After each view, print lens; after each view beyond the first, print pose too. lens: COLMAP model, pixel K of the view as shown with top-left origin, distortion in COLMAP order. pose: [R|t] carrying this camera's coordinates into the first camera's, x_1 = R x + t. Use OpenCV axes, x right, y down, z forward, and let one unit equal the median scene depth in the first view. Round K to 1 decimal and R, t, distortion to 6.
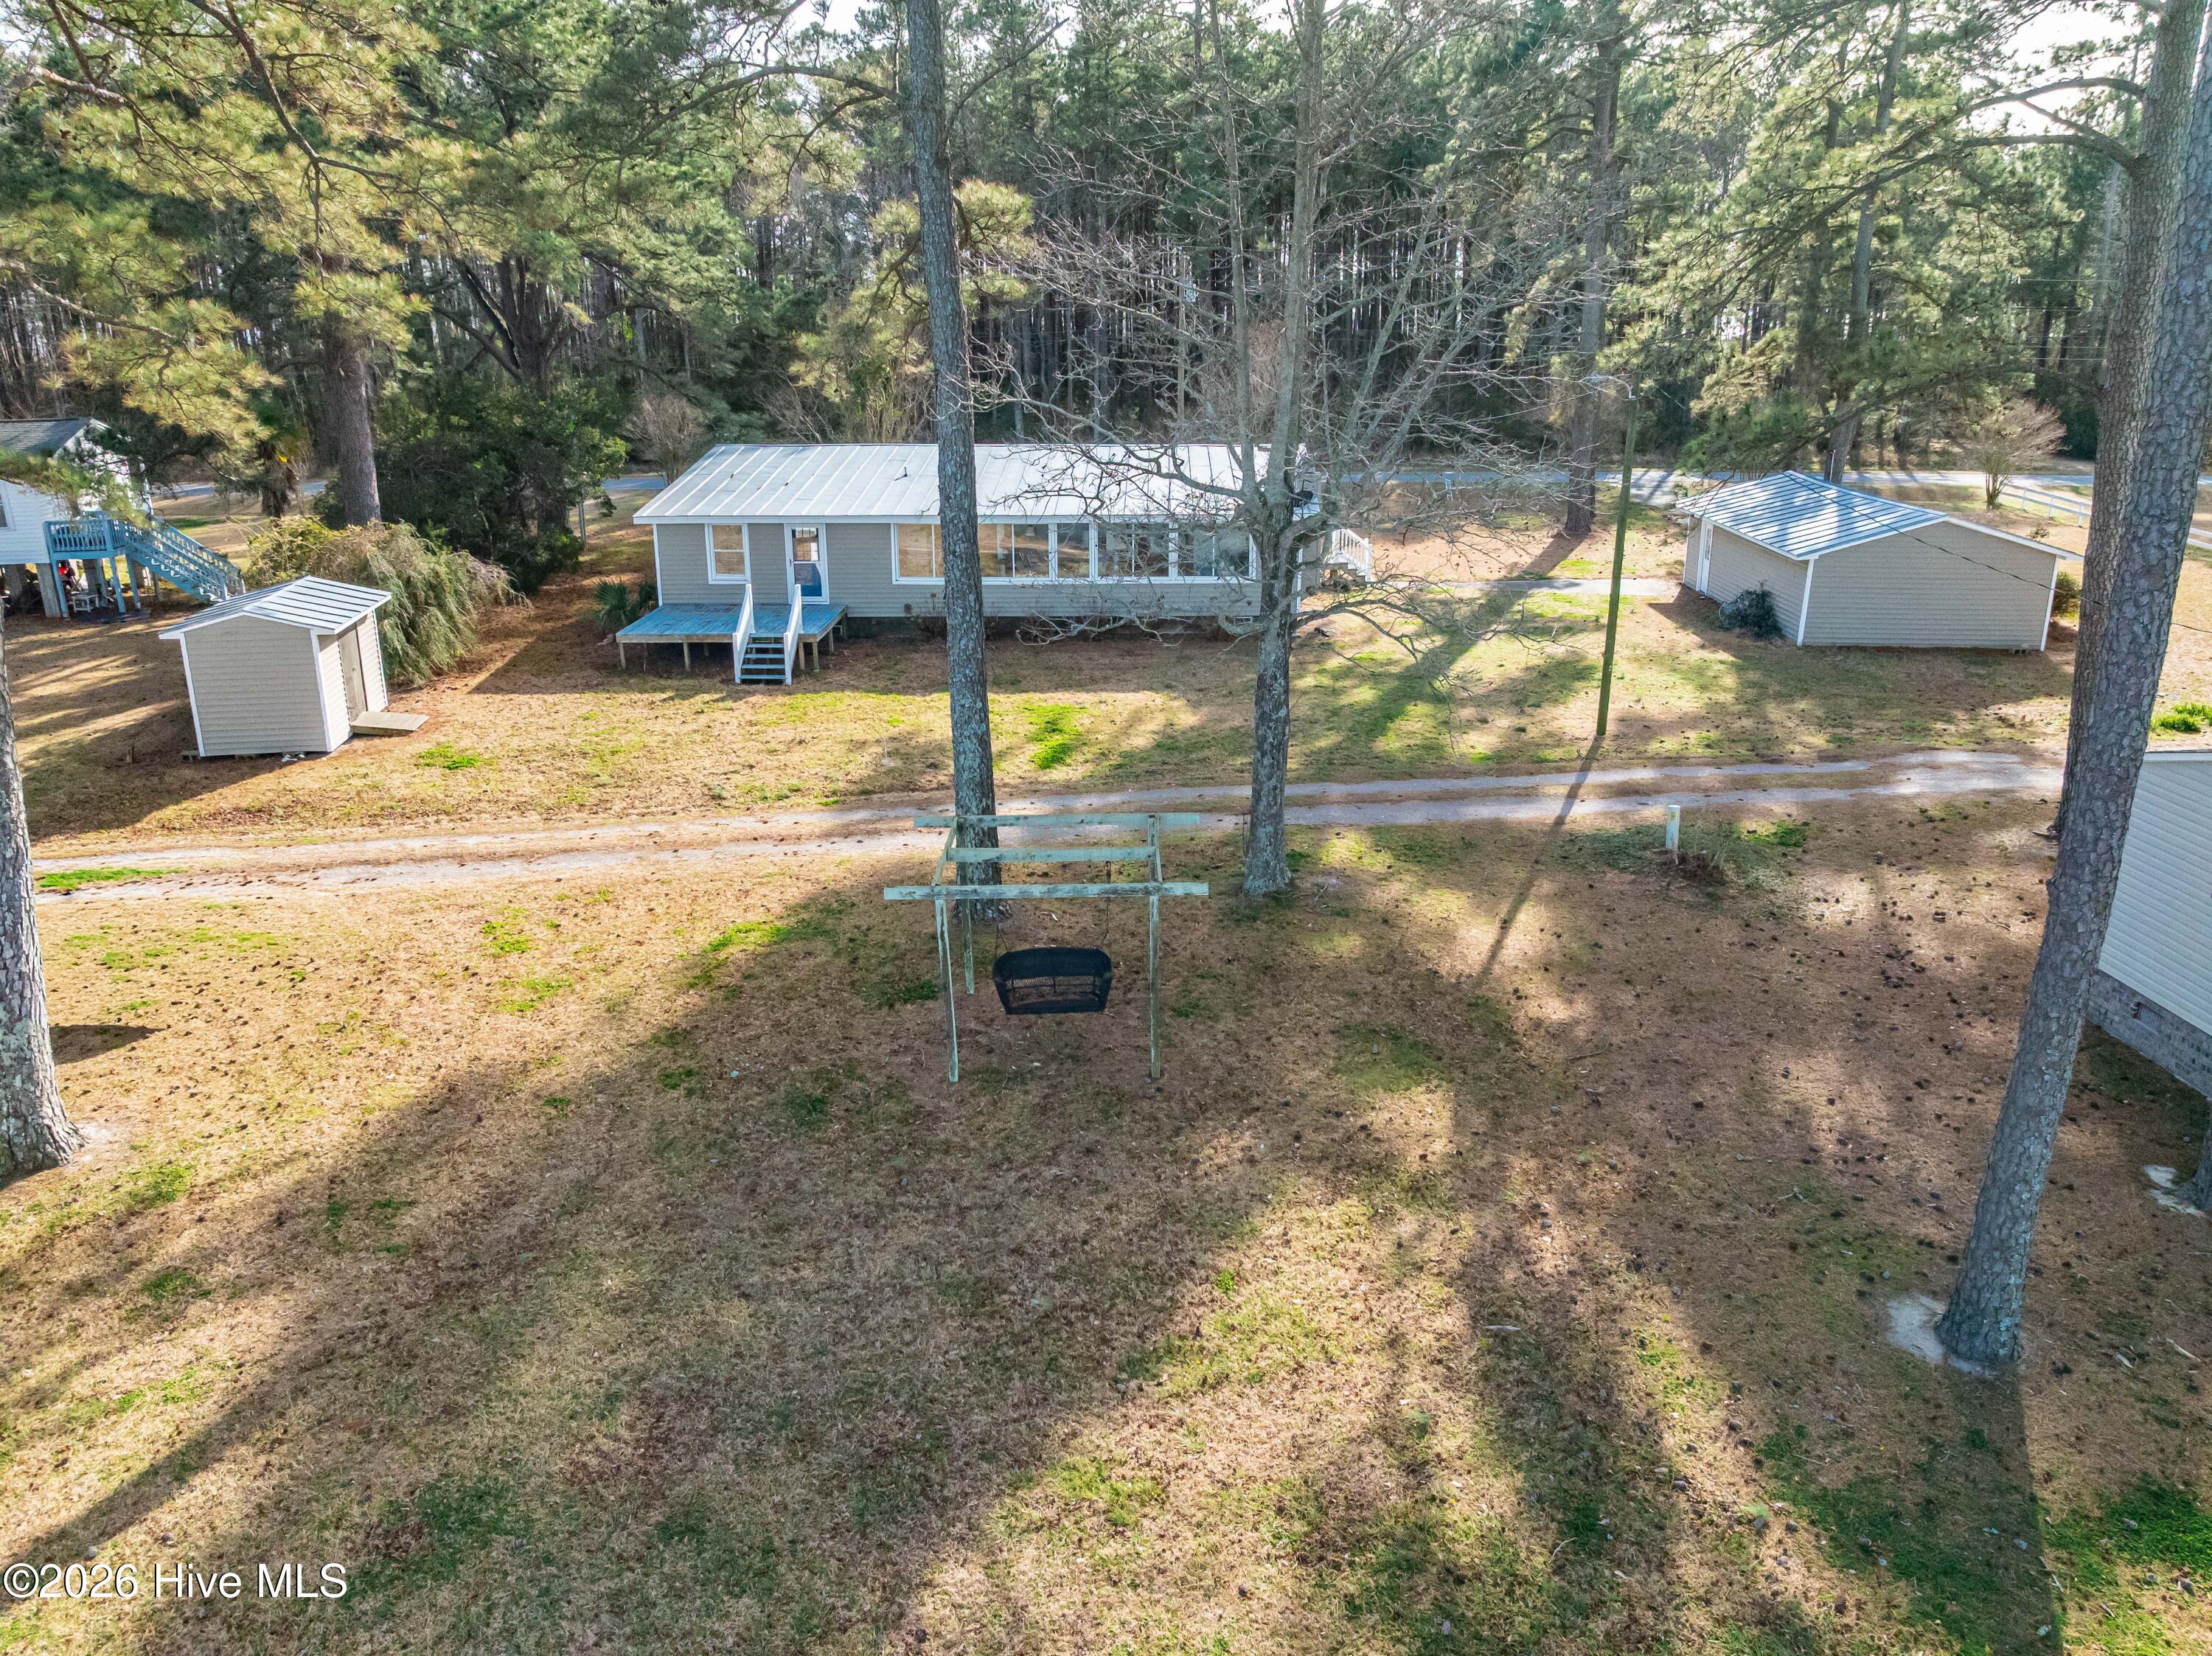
lens RADIAL K [[1543.0, 0, 1128.5], [0, 1543.0, 821.6], [0, 0, 1]] dist [-0.039919, 0.005163]
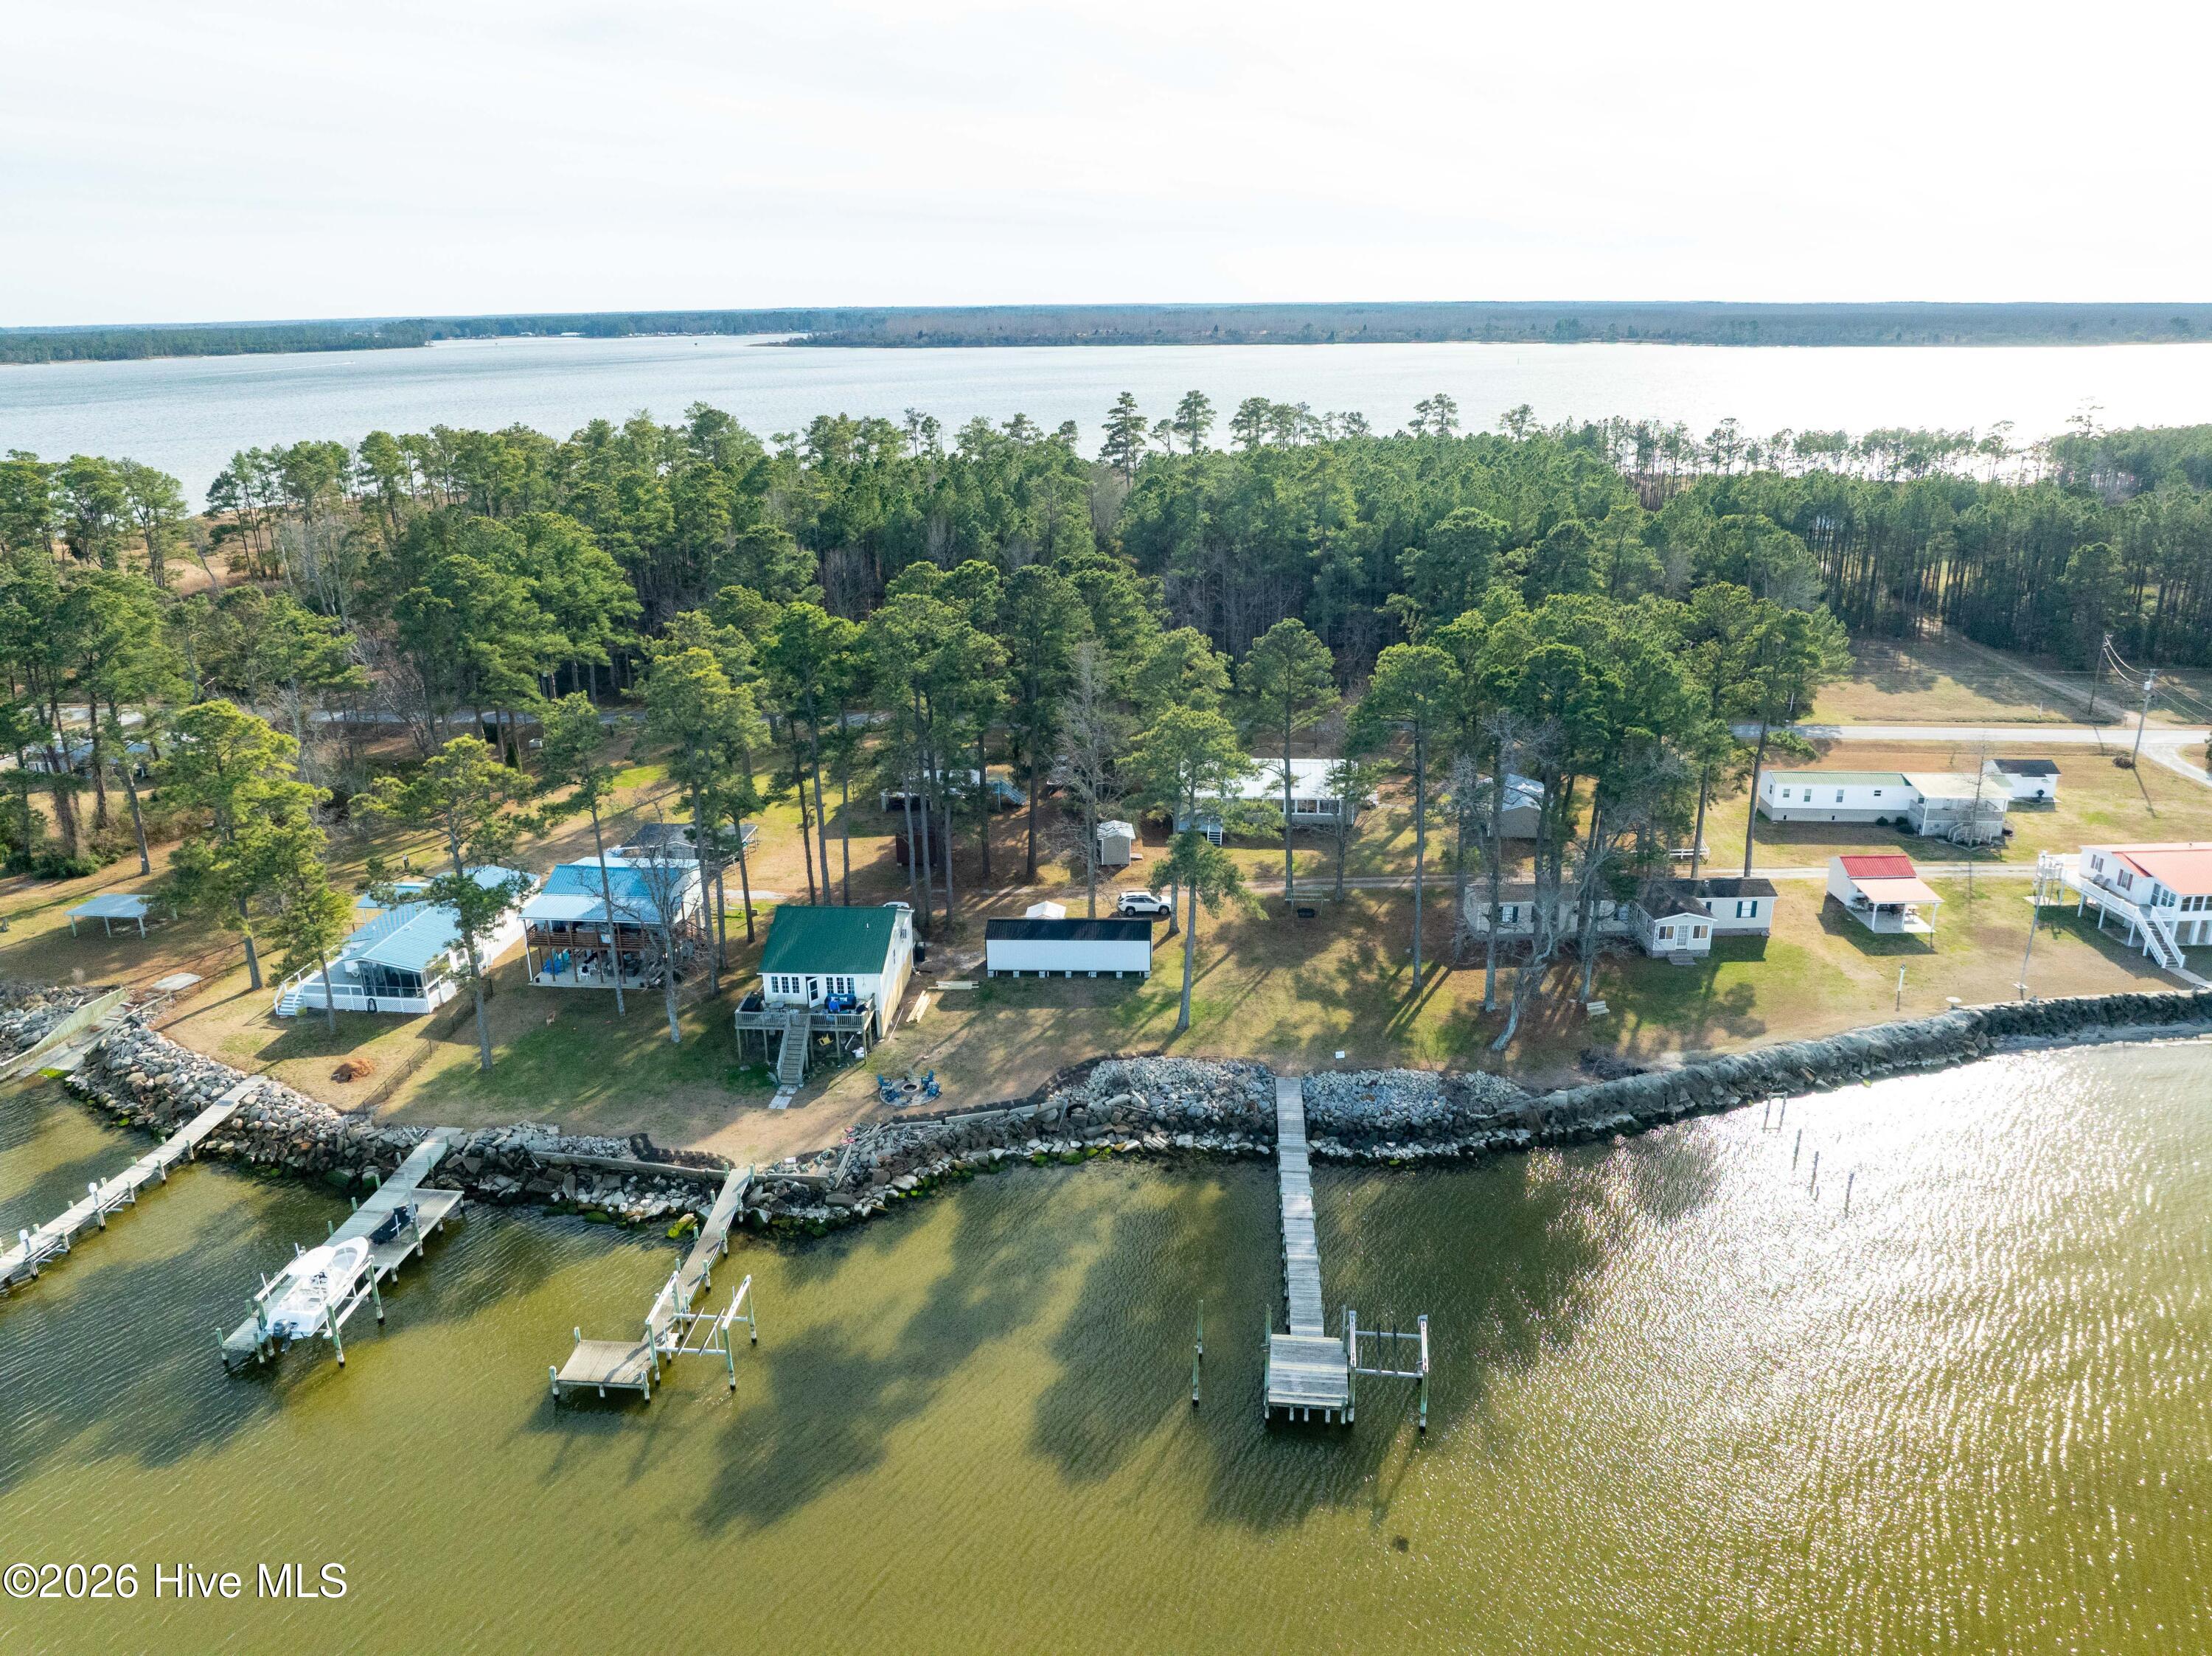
lens RADIAL K [[1543.0, 0, 1128.5], [0, 1543.0, 821.6], [0, 0, 1]] dist [-0.039919, 0.005163]
pose [[0.997727, 0.012339, -0.066251, -0.236395], [-0.012318, 0.999924, 0.000725, -0.177042], [0.066255, 0.000092, 0.997803, -3.514039]]
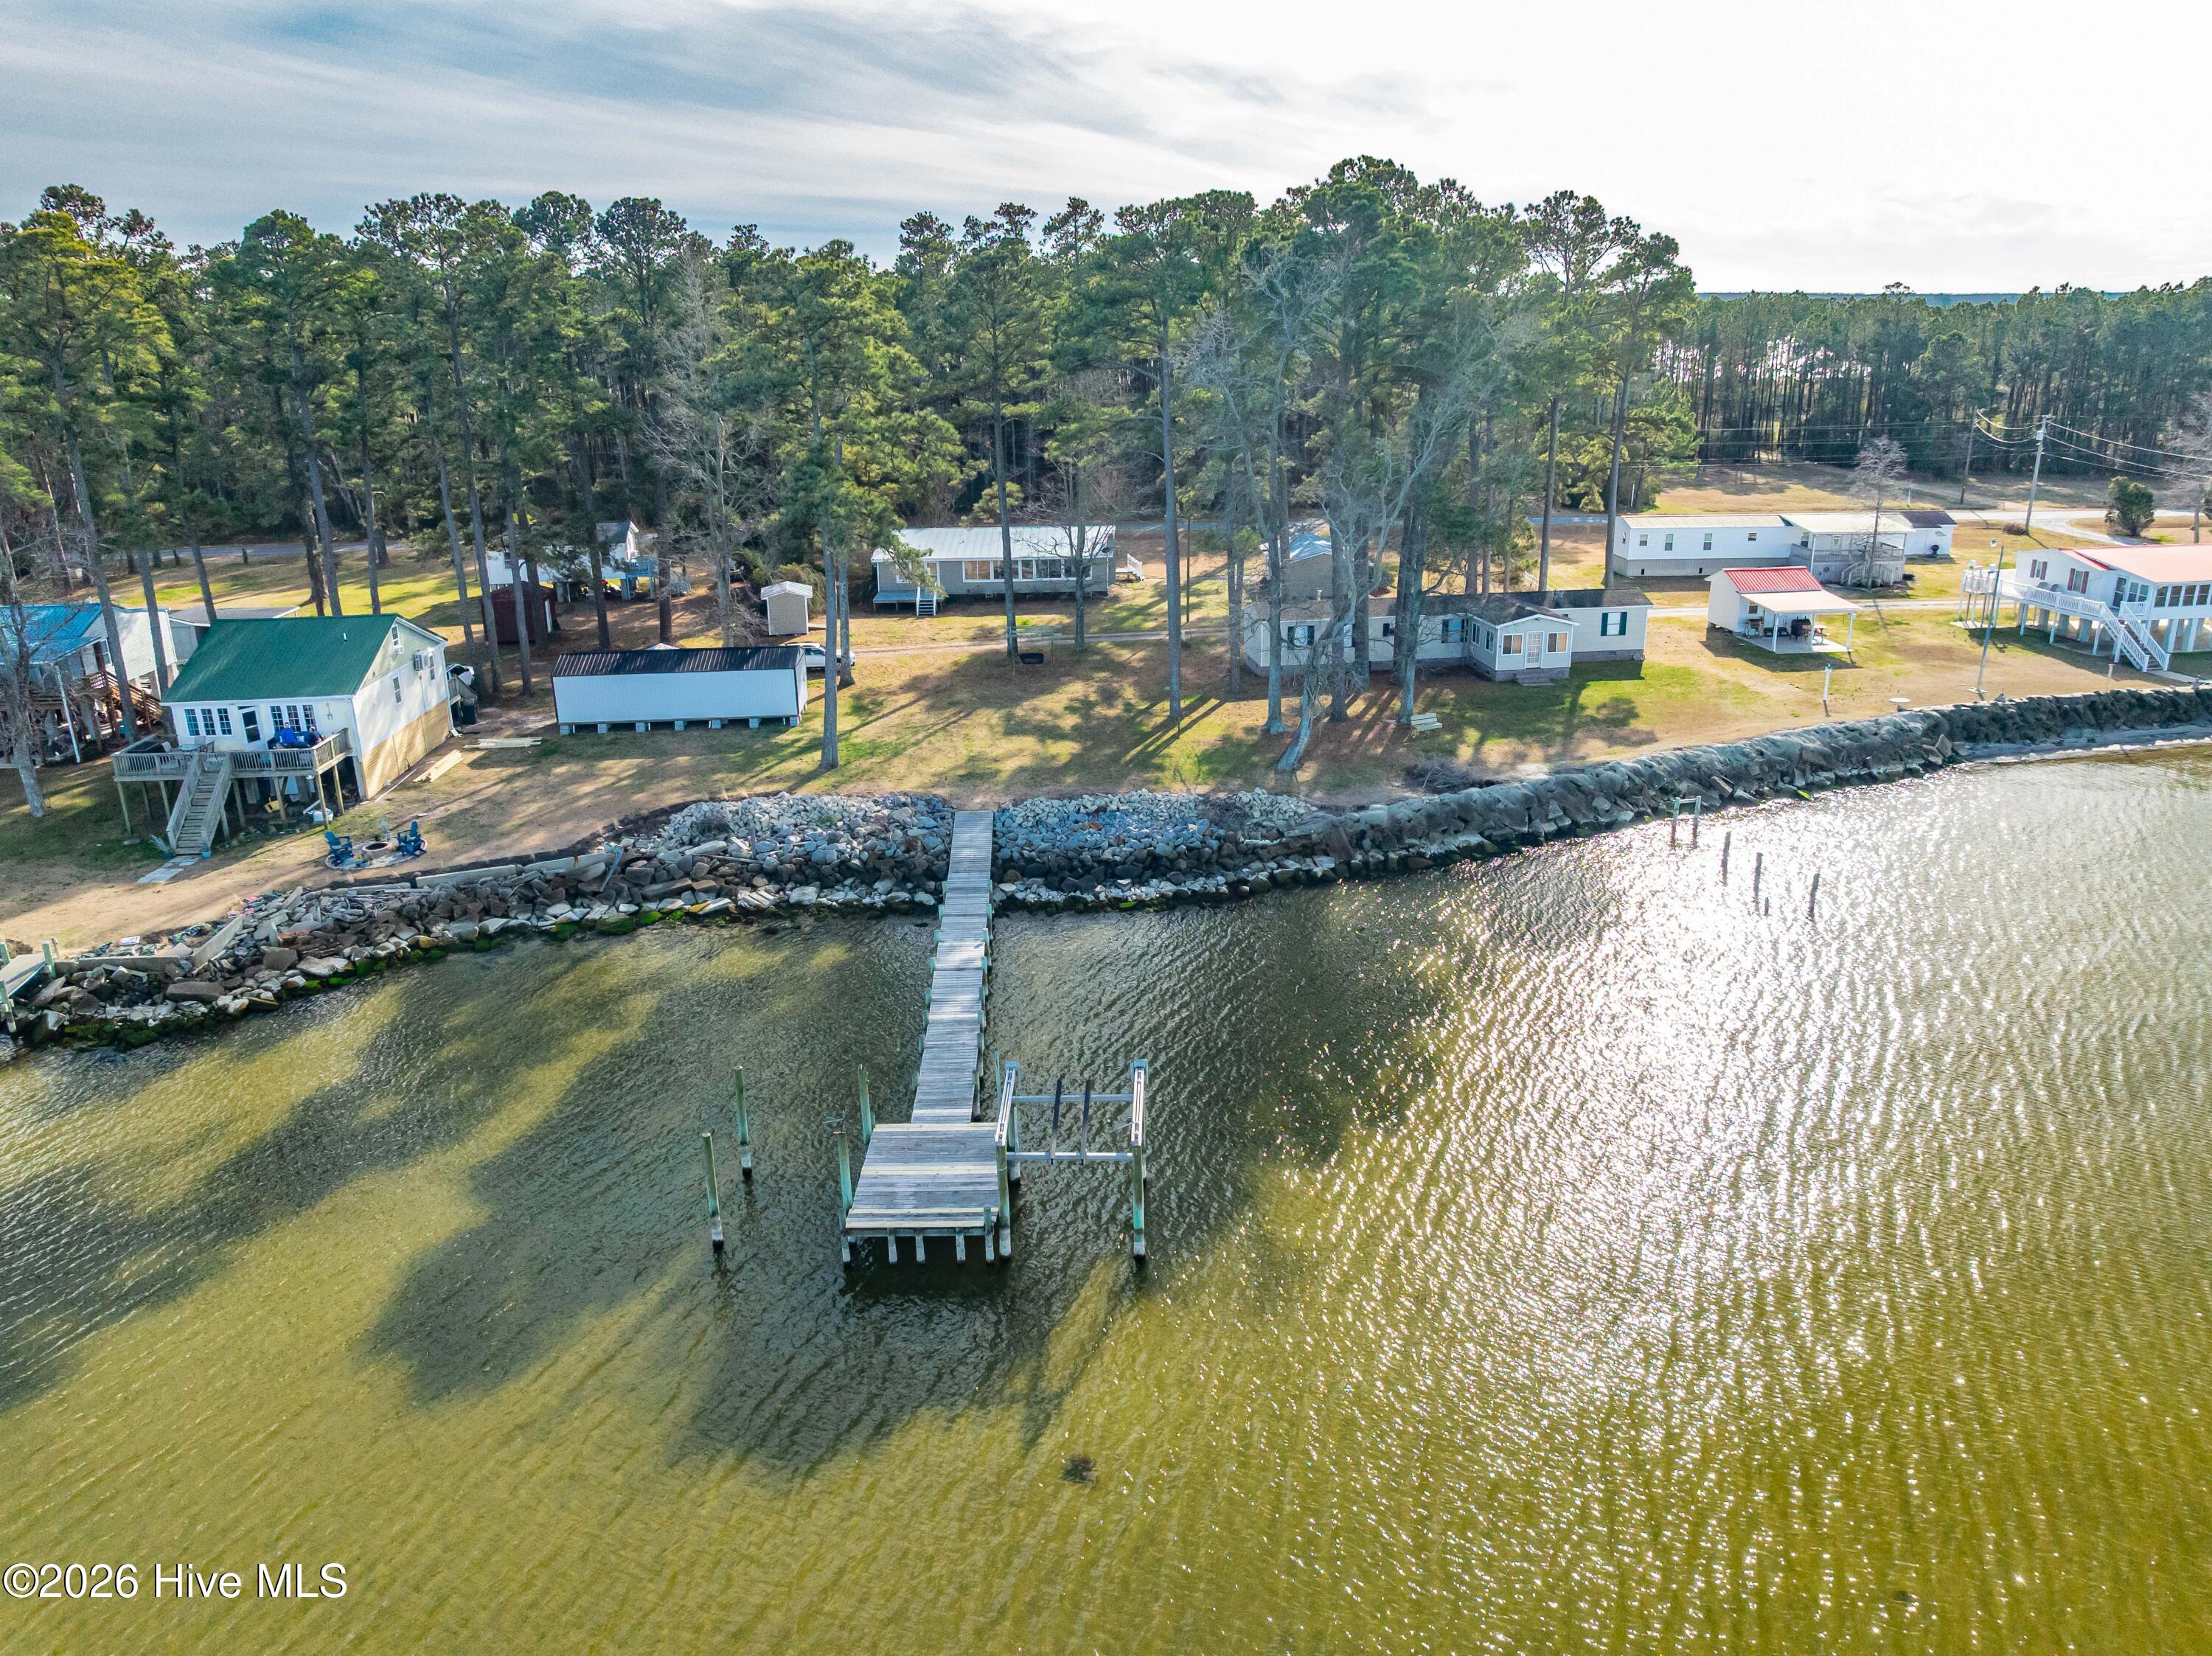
lens RADIAL K [[1554.0, 0, 1138.4], [0, 1554.0, 788.5], [0, 0, 1]] dist [-0.012426, -0.041349]
pose [[0.998343, -0.023340, 0.052592, 0.009337], [0.024671, 0.999388, -0.024813, 0.396107], [-0.051981, 0.026070, 0.998308, -2.414700]]
